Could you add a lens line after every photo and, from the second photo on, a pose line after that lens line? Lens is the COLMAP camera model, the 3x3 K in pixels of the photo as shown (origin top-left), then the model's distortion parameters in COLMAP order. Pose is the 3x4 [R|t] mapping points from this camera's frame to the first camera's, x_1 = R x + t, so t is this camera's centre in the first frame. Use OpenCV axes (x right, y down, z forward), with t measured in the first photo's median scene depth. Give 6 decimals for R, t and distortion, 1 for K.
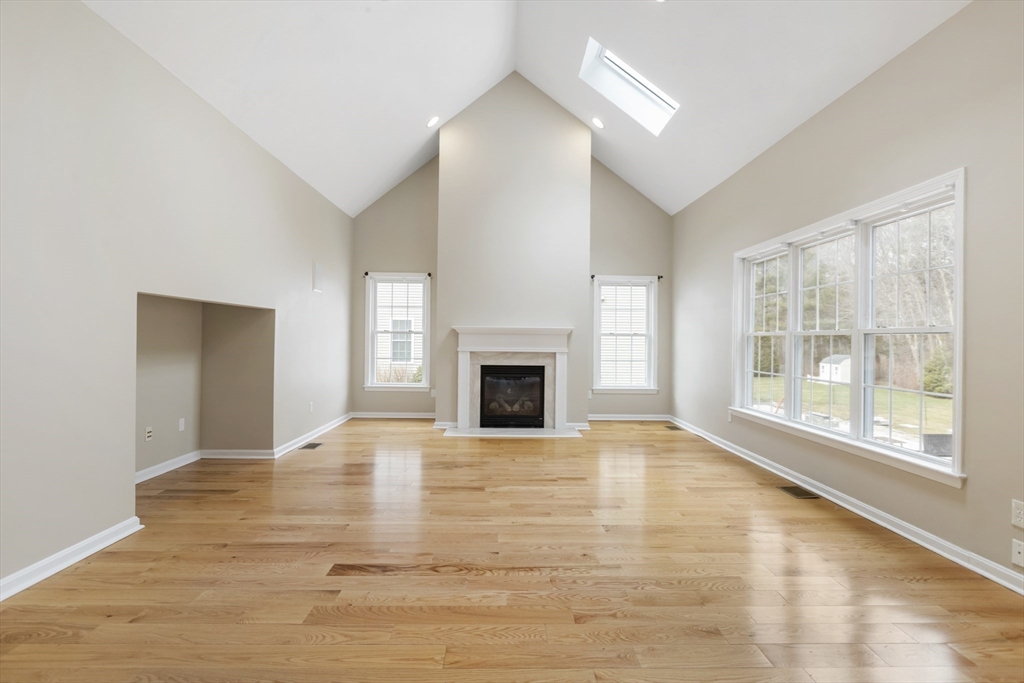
lens RADIAL K [[475.5, 0, 513.2], [0, 475.5, 334.9], [0, 0, 1]] dist [0.002555, -0.000293]
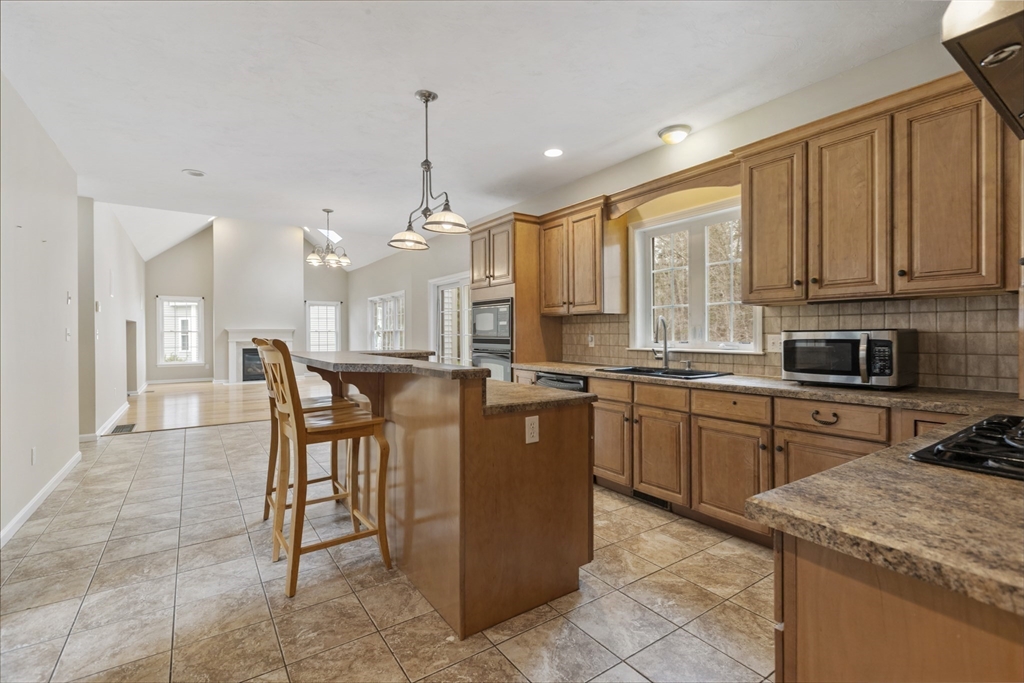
lens RADIAL K [[464.9, 0, 507.1], [0, 464.9, 334.7], [0, 0, 1]] dist [0.004260, -0.001093]
pose [[0.839436, -0.018225, 0.543153, -0.189356], [0.011169, 0.999805, 0.016287, -0.010329], [-0.543344, -0.007605, 0.839475, -1.124129]]
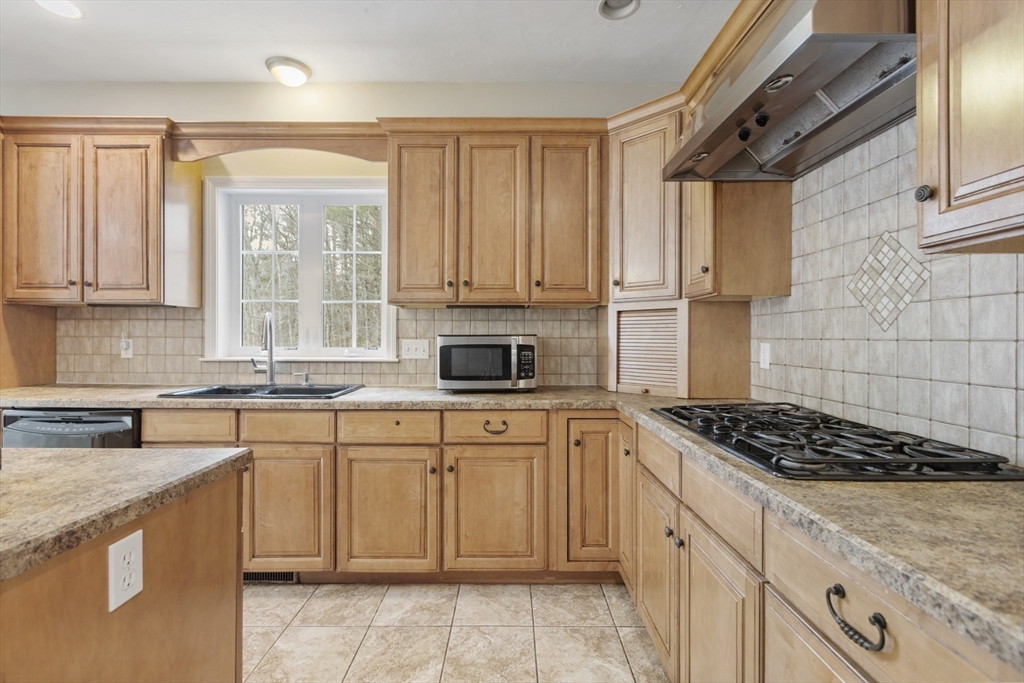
lens RADIAL K [[464.9, 0, 513.4], [0, 464.9, 336.2], [0, 0, 1]] dist [0.004260, -0.001093]
pose [[0.024875, -0.009836, 0.999642, -0.131597], [-0.011266, 0.999885, 0.010119, -0.008089], [-0.999627, -0.011514, 0.024761, -0.980305]]
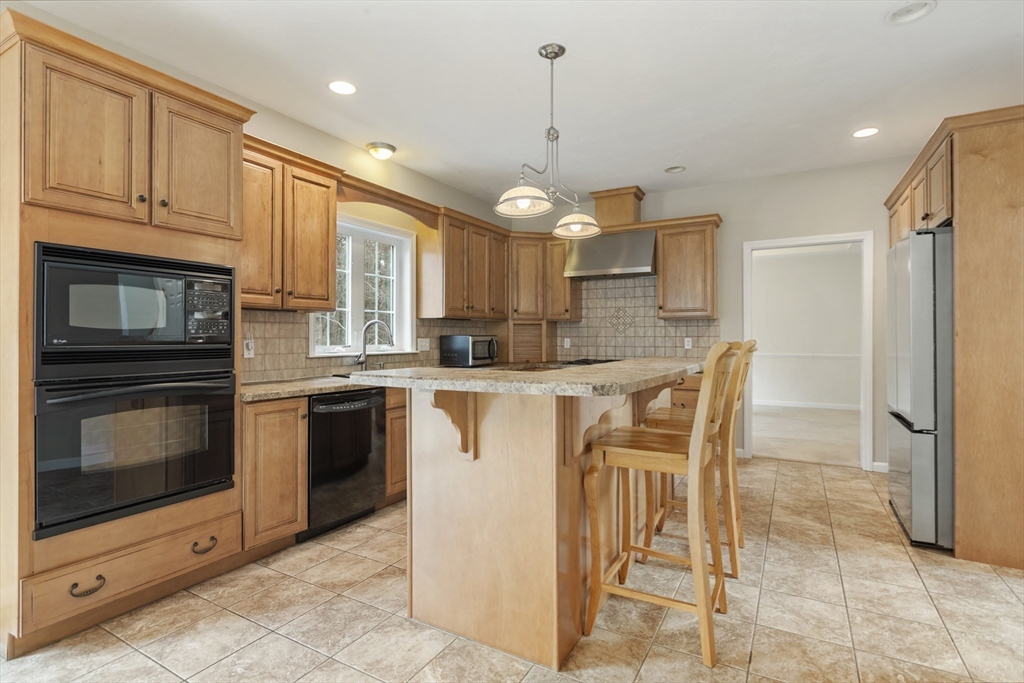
lens RADIAL K [[501.1, 0, 512.6], [0, 501.1, 335.5], [0, 0, 1]] dist [-0.000533, -0.000364]
pose [[-0.859238, -0.011633, 0.511443, -0.187302], [-0.014071, 0.999901, -0.000896, -0.004900], [-0.511382, -0.007967, -0.859317, -0.314000]]
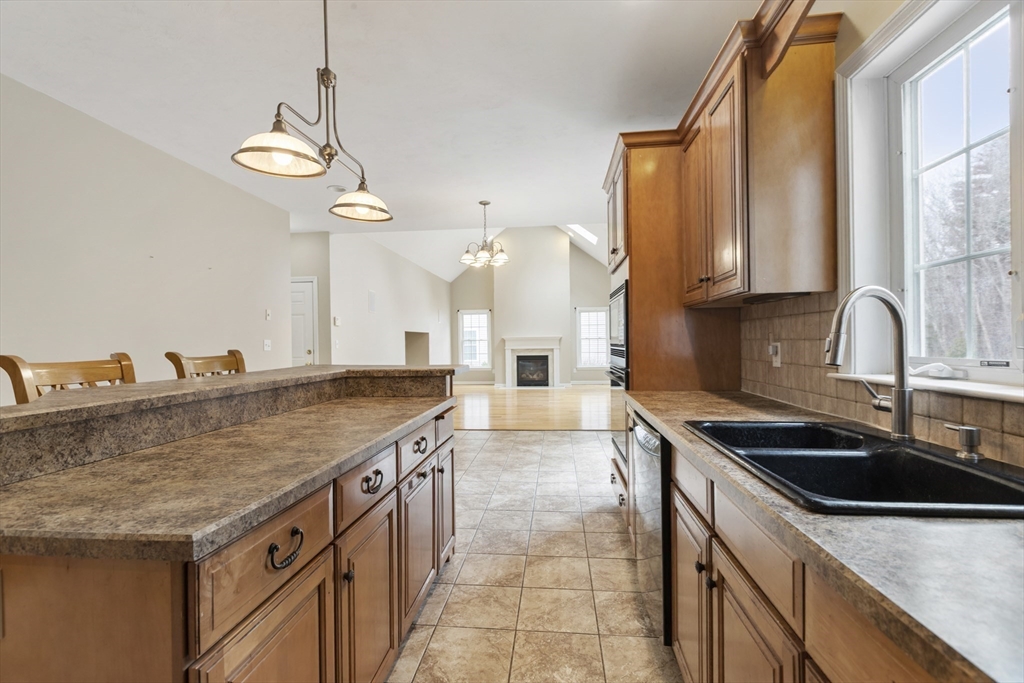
lens RADIAL K [[464.9, 0, 501.6], [0, 464.9, 344.2], [0, 0, 1]] dist [0.004260, -0.001093]
pose [[0.989989, -0.025340, -0.138854, 0.145020], [0.026780, 0.999605, 0.008517, -0.003724], [0.138583, -0.012150, 0.990276, -0.967765]]
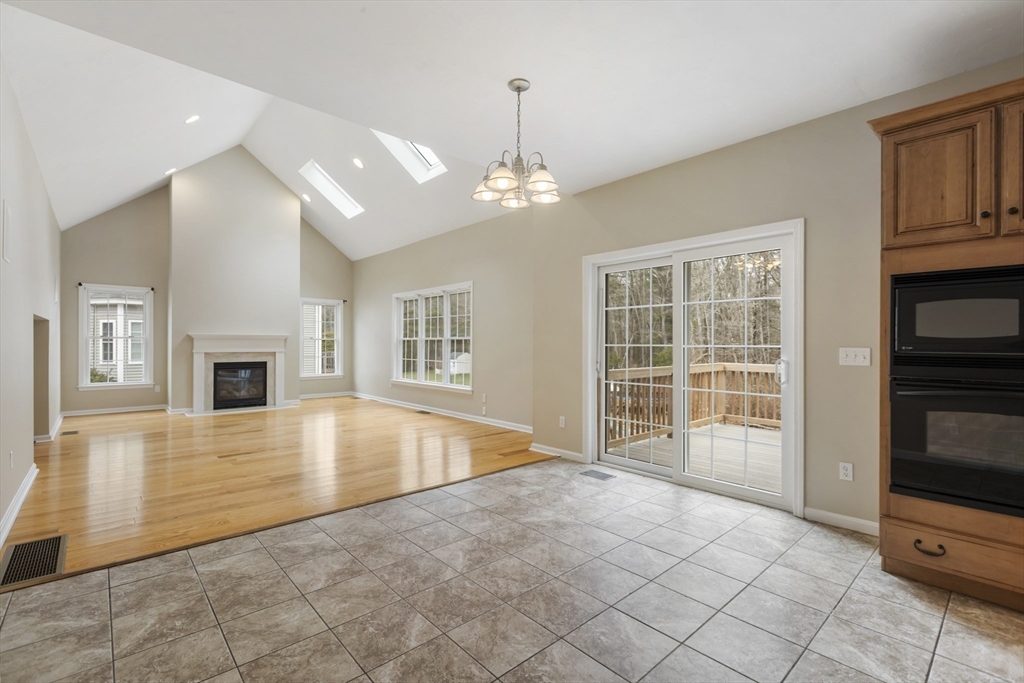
lens RADIAL K [[464.9, 0, 505.5], [0, 464.9, 343.2], [0, 0, 1]] dist [0.004260, -0.001093]
pose [[0.766620, -0.007745, 0.642054, -0.275968], [0.000101, 0.999929, 0.011941, -0.005868], [-0.642101, -0.009090, 0.766566, -0.508169]]
